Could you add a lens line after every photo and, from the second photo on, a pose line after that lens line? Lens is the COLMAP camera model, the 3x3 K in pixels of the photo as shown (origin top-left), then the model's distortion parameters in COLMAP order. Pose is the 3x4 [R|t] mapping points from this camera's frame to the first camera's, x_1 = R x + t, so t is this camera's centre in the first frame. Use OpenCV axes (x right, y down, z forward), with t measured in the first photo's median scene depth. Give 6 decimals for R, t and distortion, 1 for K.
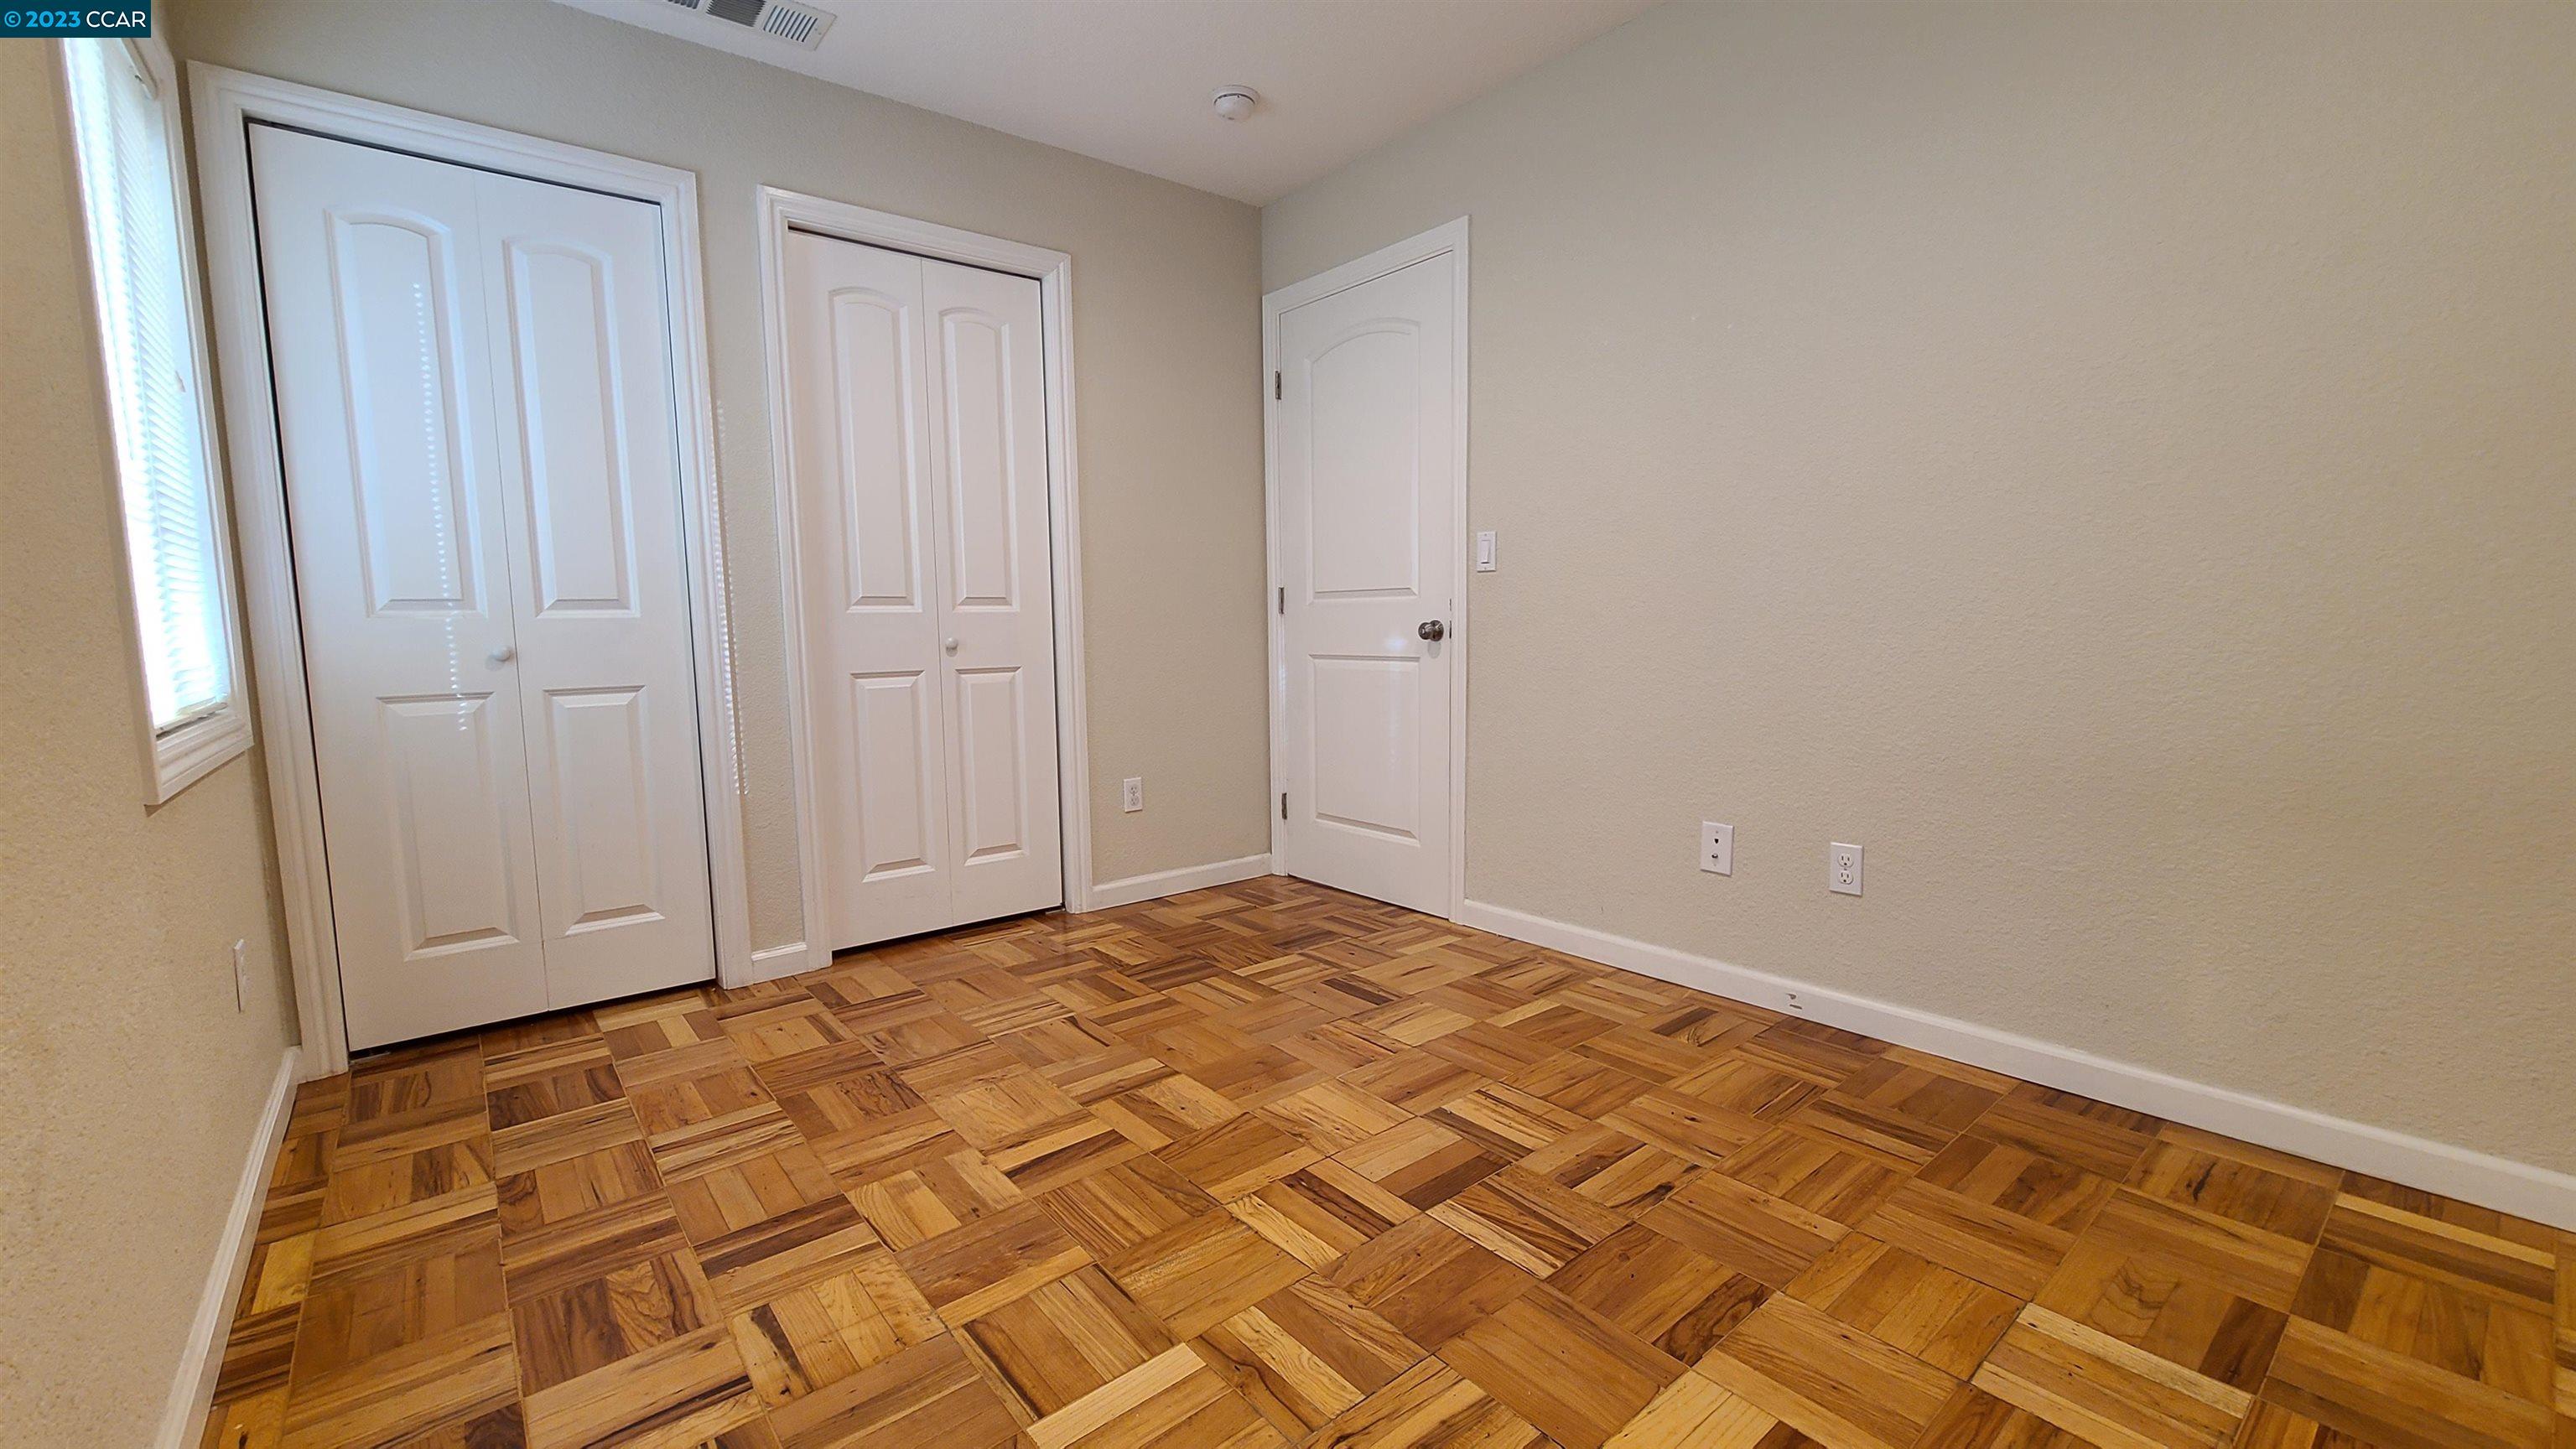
lens RADIAL K [[1045.9, 0, 1290.4], [0, 1045.9, 722.3], [0, 0, 1]] dist [-0.000353, -0.001749]
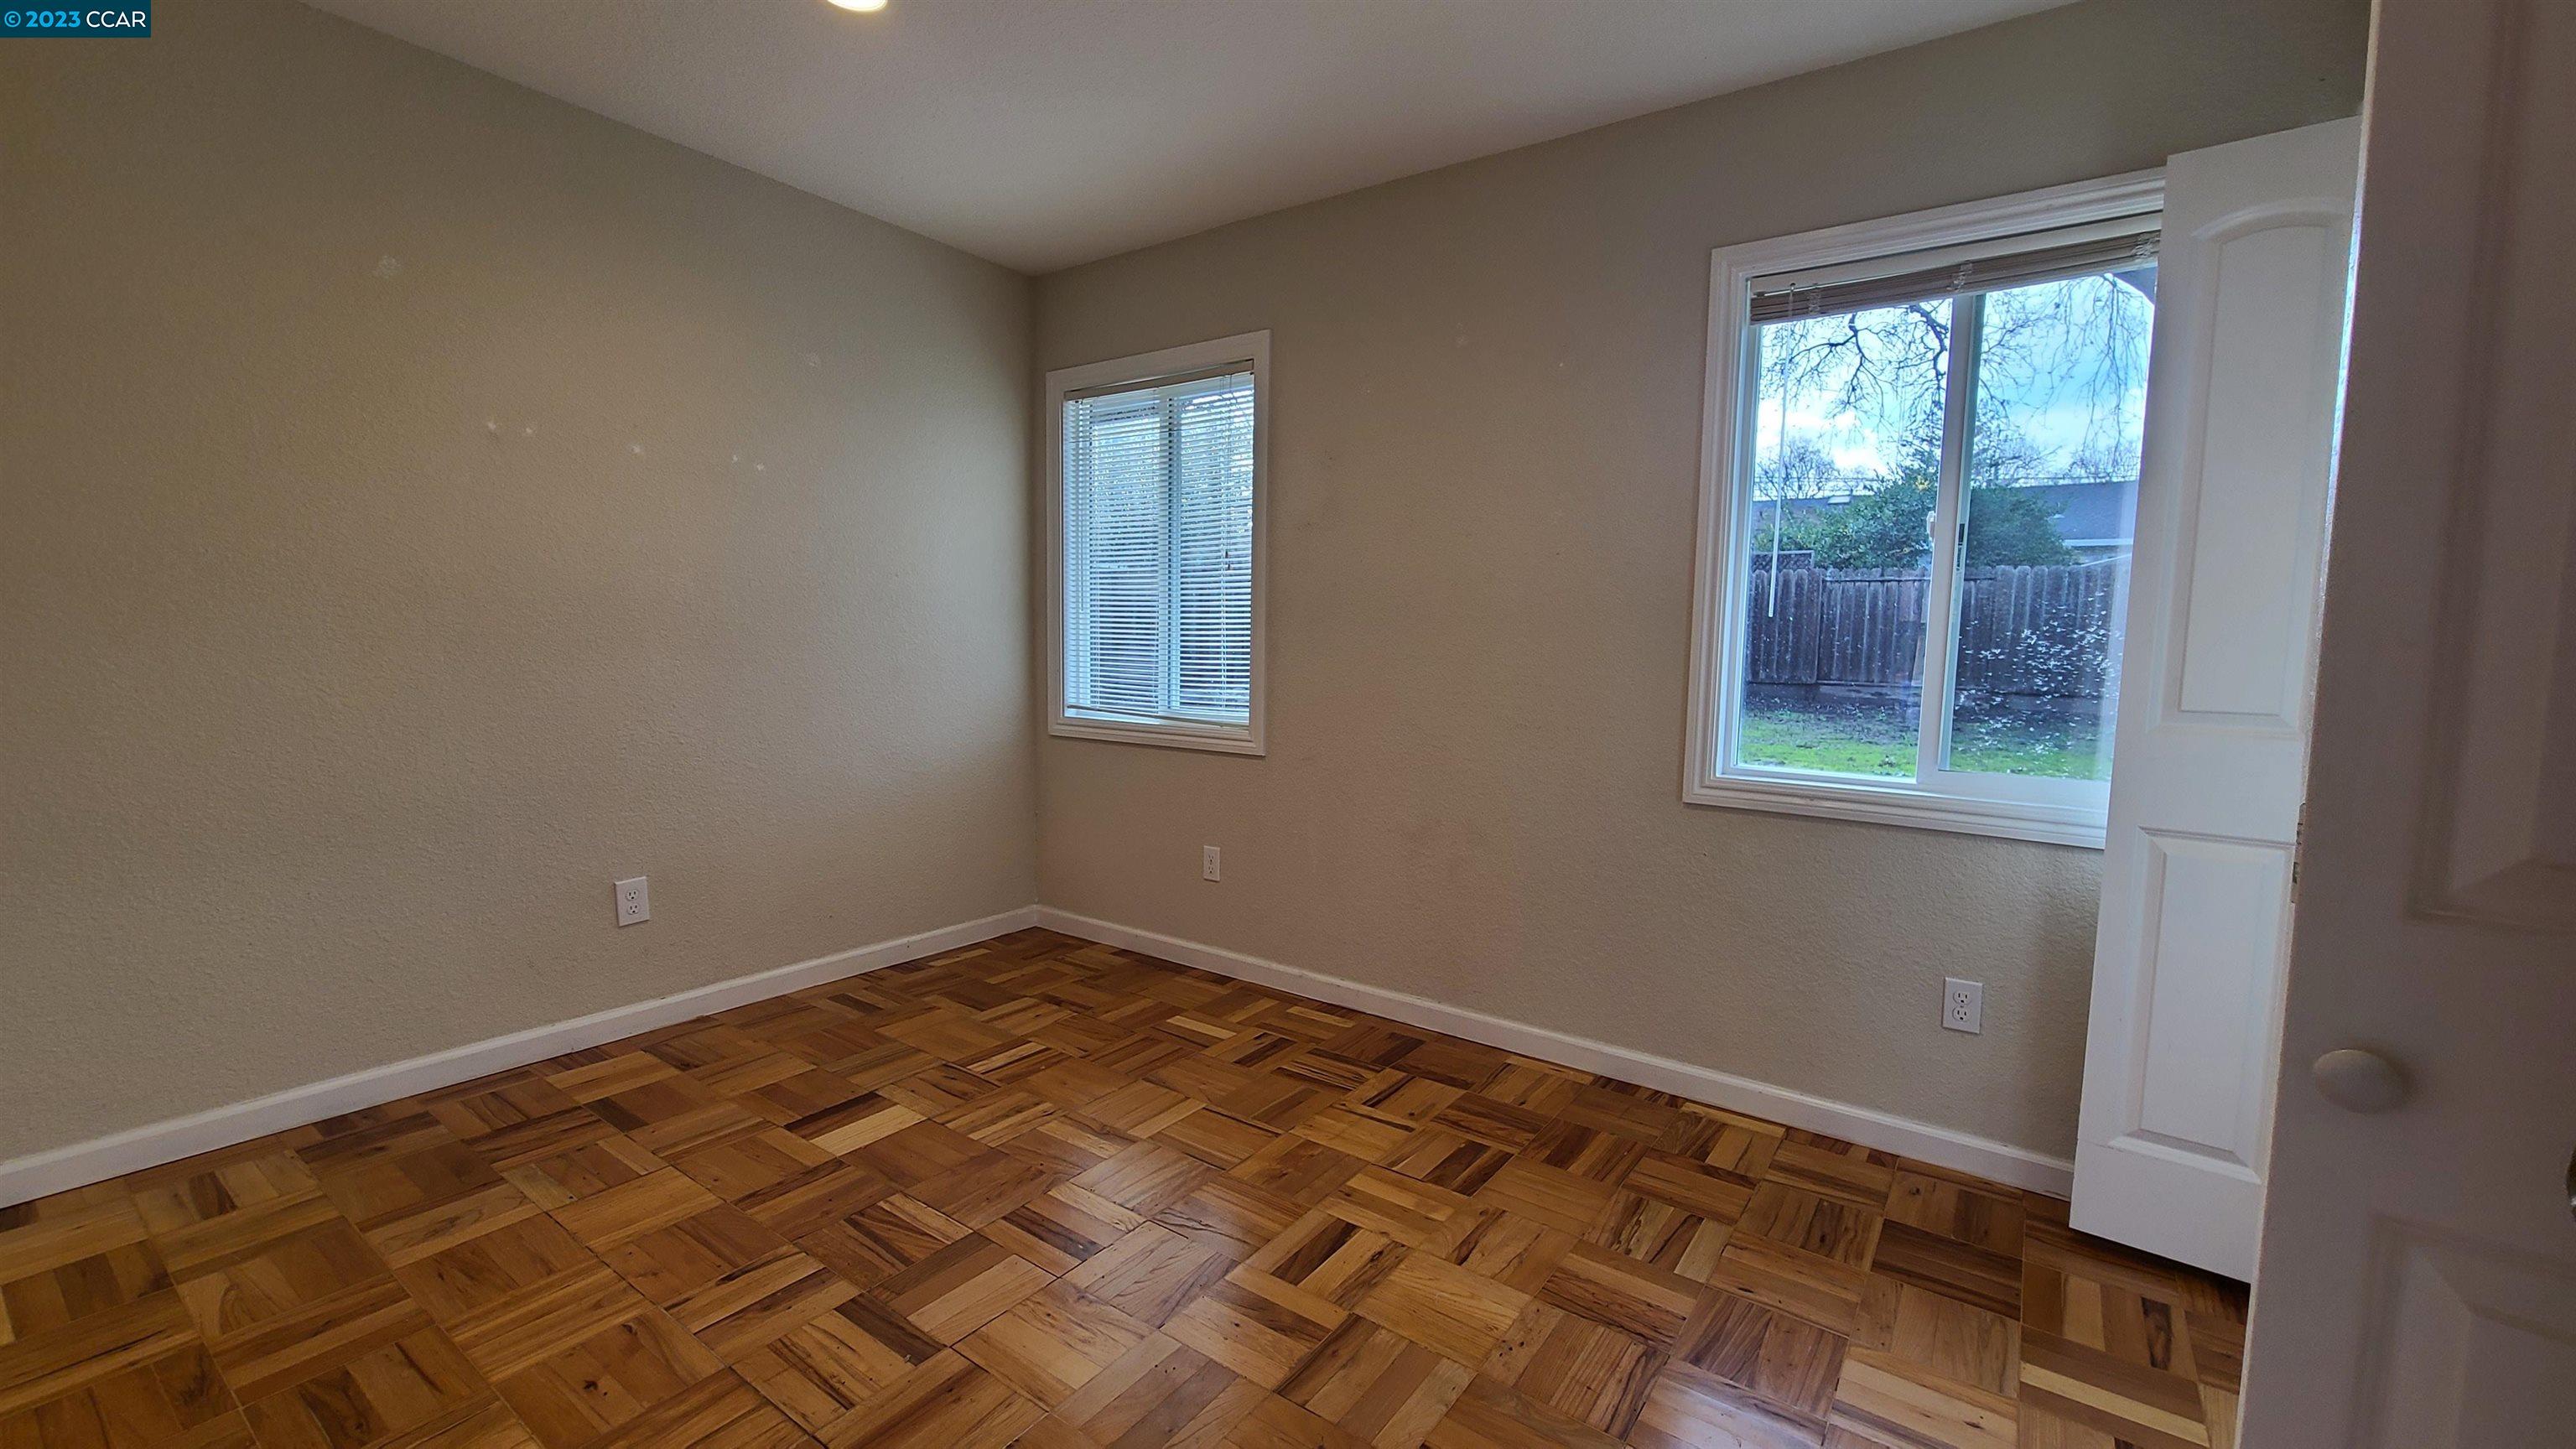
lens RADIAL K [[1045.9, 0, 1288.4], [0, 1045.9, 734.2], [0, 0, 1]] dist [-0.000353, -0.001749]
pose [[-0.966084, 0.025236, -0.256991, 0.068161], [-0.026967, 0.979912, 0.197598, -0.294941], [0.256815, 0.197827, -0.945997, 1.912063]]
